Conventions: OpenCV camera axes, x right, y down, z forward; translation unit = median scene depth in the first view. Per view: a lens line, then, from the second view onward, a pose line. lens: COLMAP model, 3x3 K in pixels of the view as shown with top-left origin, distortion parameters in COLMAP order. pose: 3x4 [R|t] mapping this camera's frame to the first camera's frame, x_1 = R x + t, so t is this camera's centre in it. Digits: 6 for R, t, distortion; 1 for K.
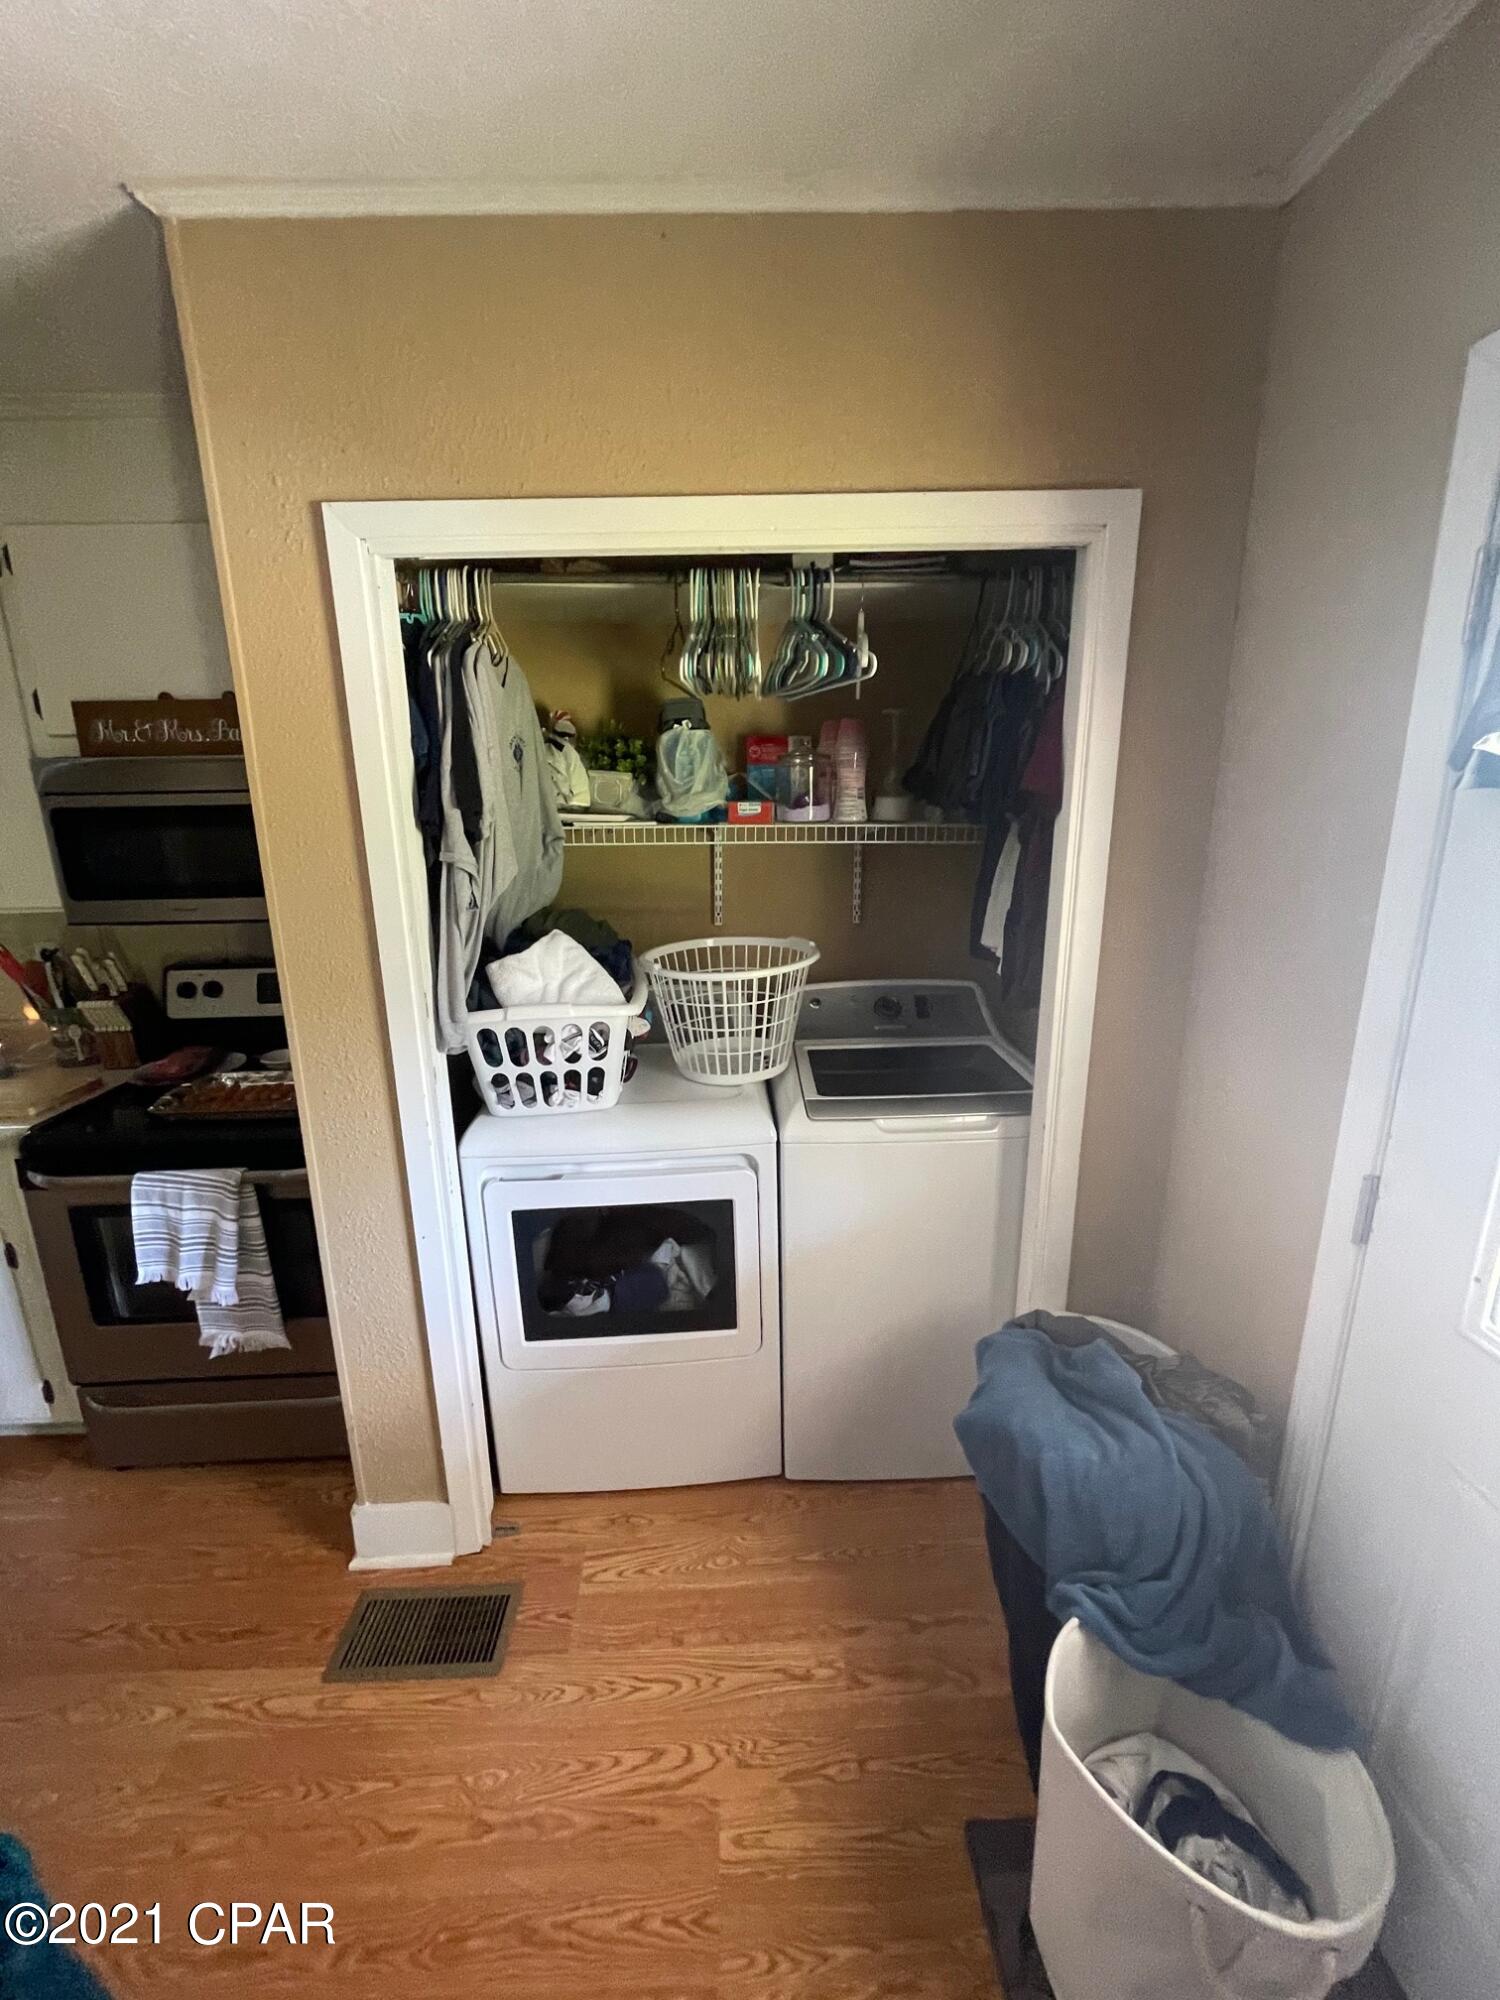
lens RADIAL K [[803.7, 0, 754.8], [0, 803.7, 992.0], [0, 0, 1]] dist [-0.006898, 0.000653]
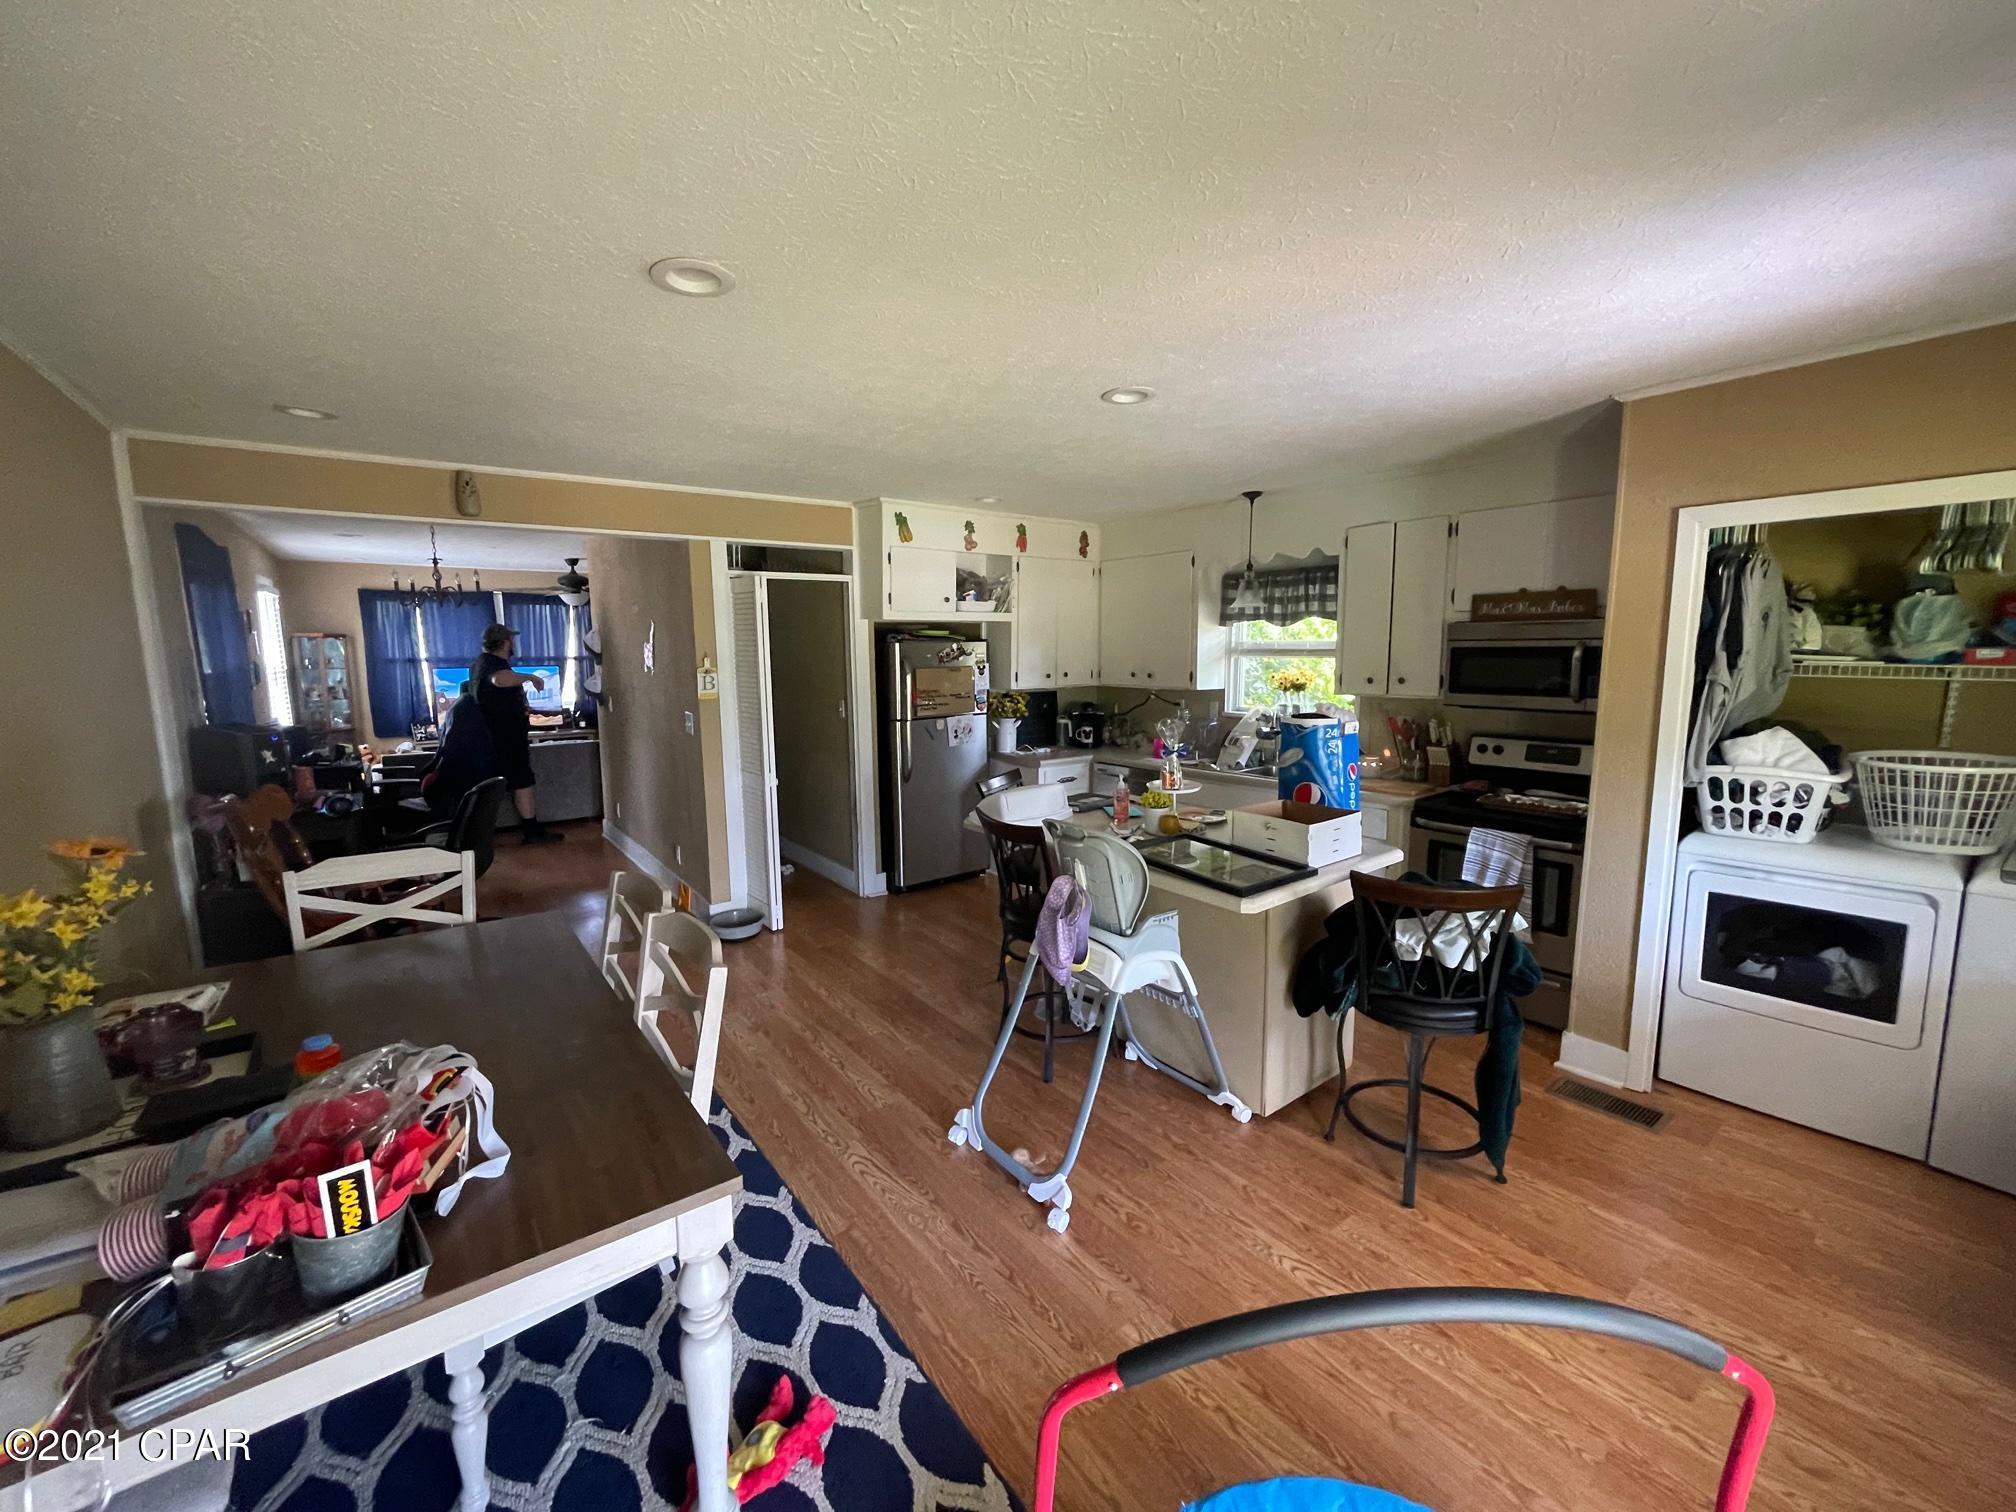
lens RADIAL K [[810.1, 0, 1005.7], [0, 810.1, 751.5], [0, 0, 1]] dist [-0.006898, 0.000653]
pose [[0.570304, 0.115853, -0.813223, 0.173181], [-0.188499, 0.982043, 0.007711, 0.234680], [0.799513, 0.148894, 0.581902, -1.085737]]
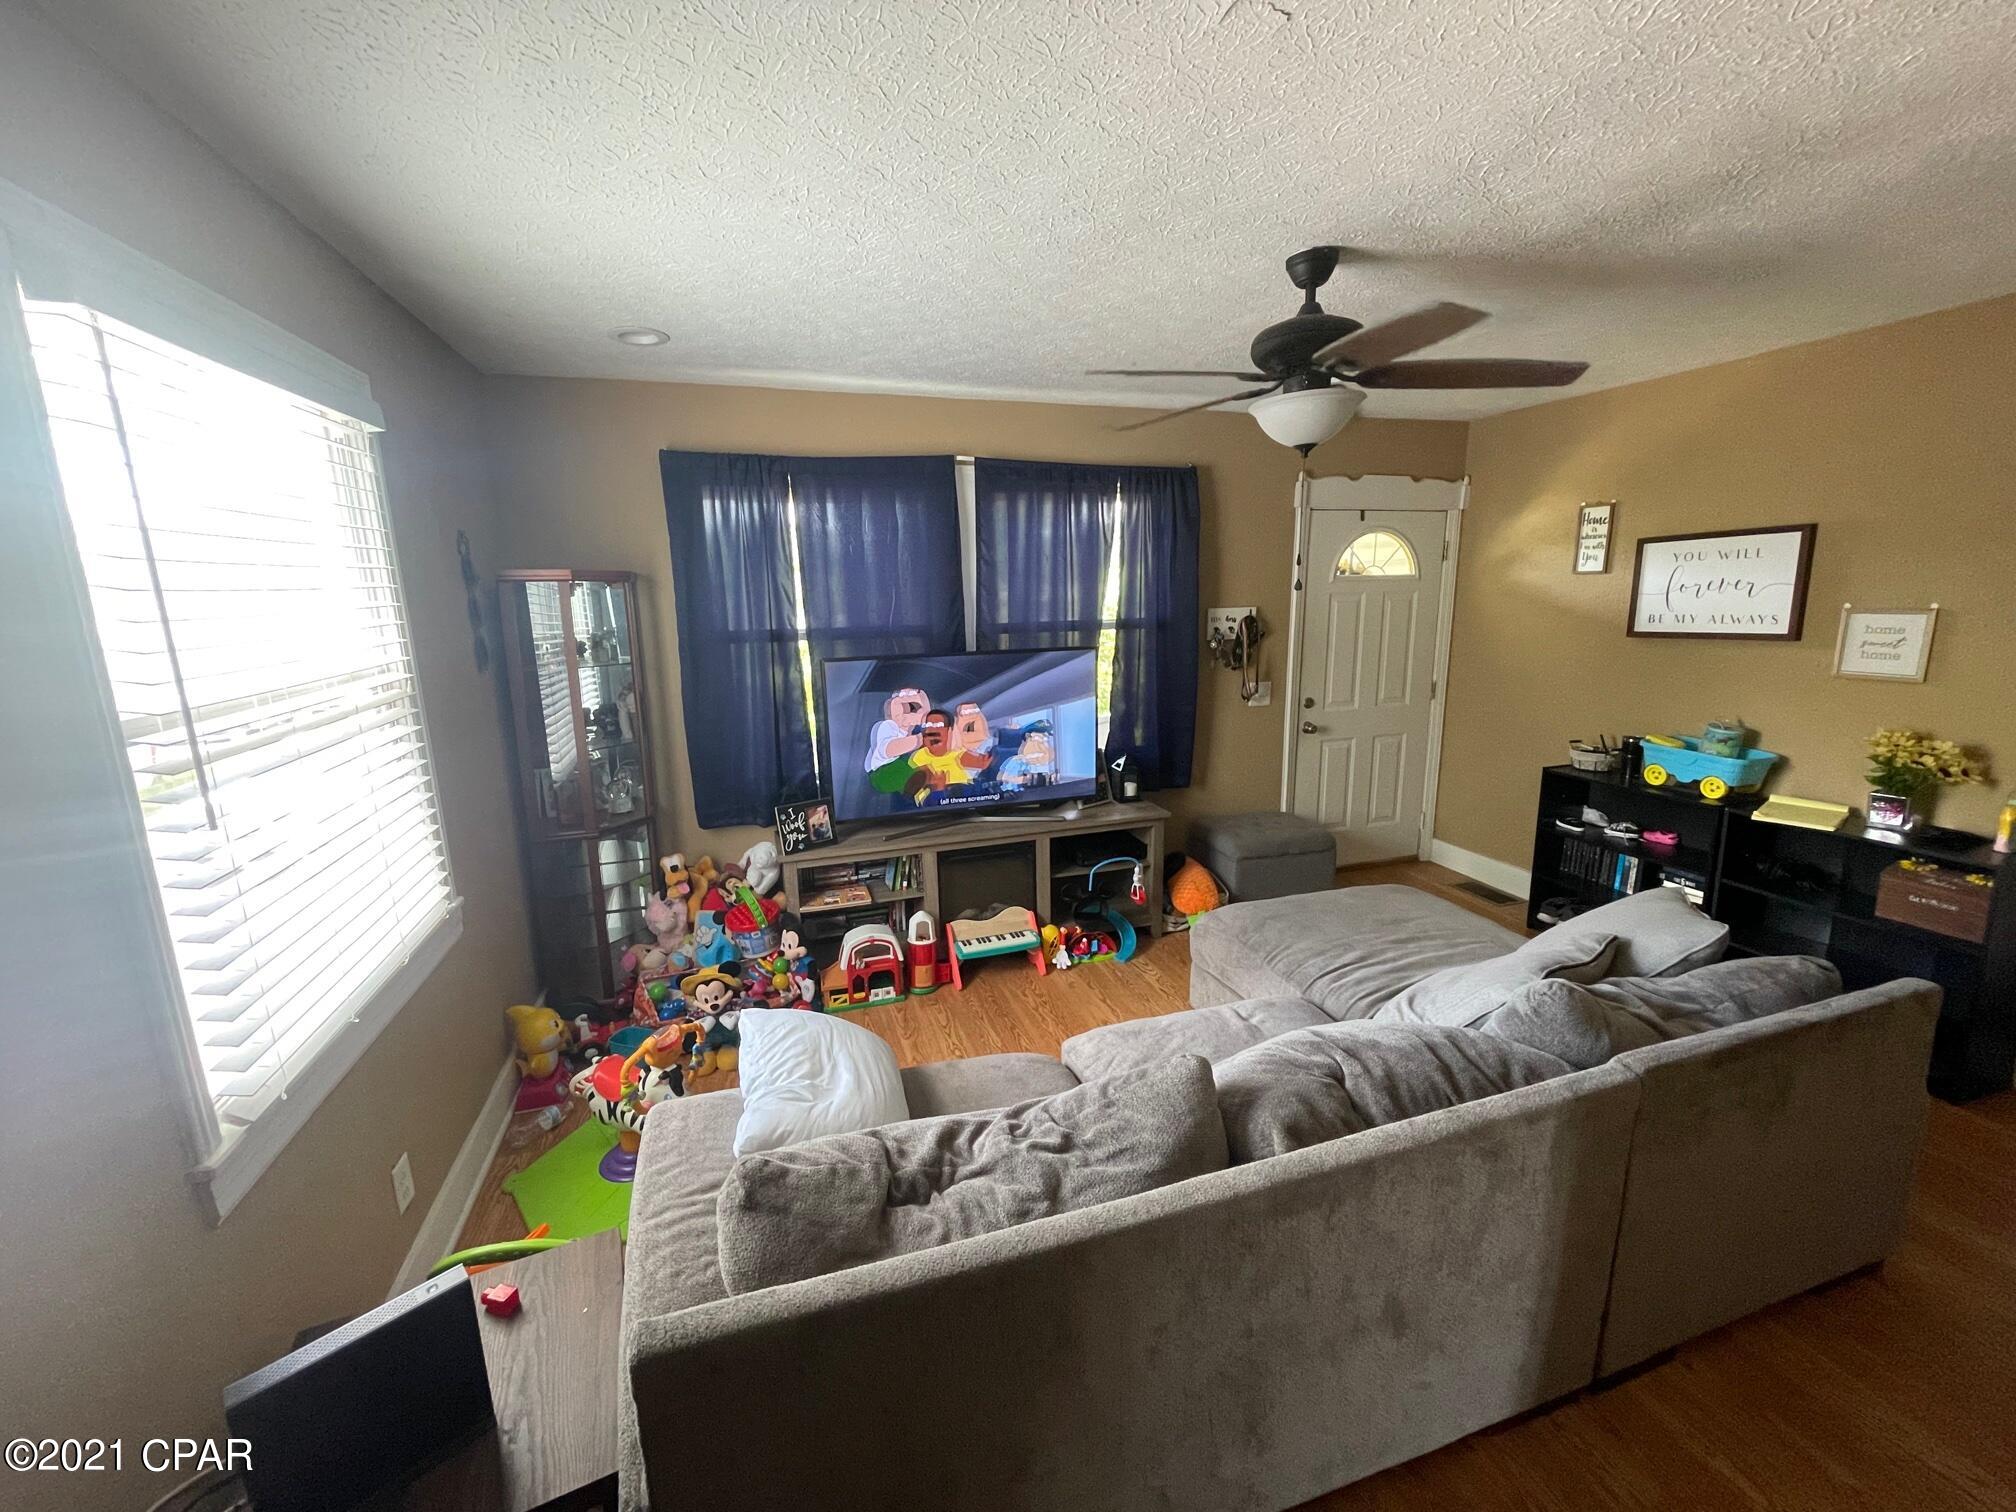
lens RADIAL K [[810.1, 0, 1004.8], [0, 810.1, 750.4], [0, 0, 1]] dist [-0.006898, 0.000653]
pose [[0.248200, 0.205148, -0.946737, -3.901580], [-0.206908, 0.965992, 0.155077, 0.260765], [0.946354, 0.157397, 0.282206, -1.185921]]
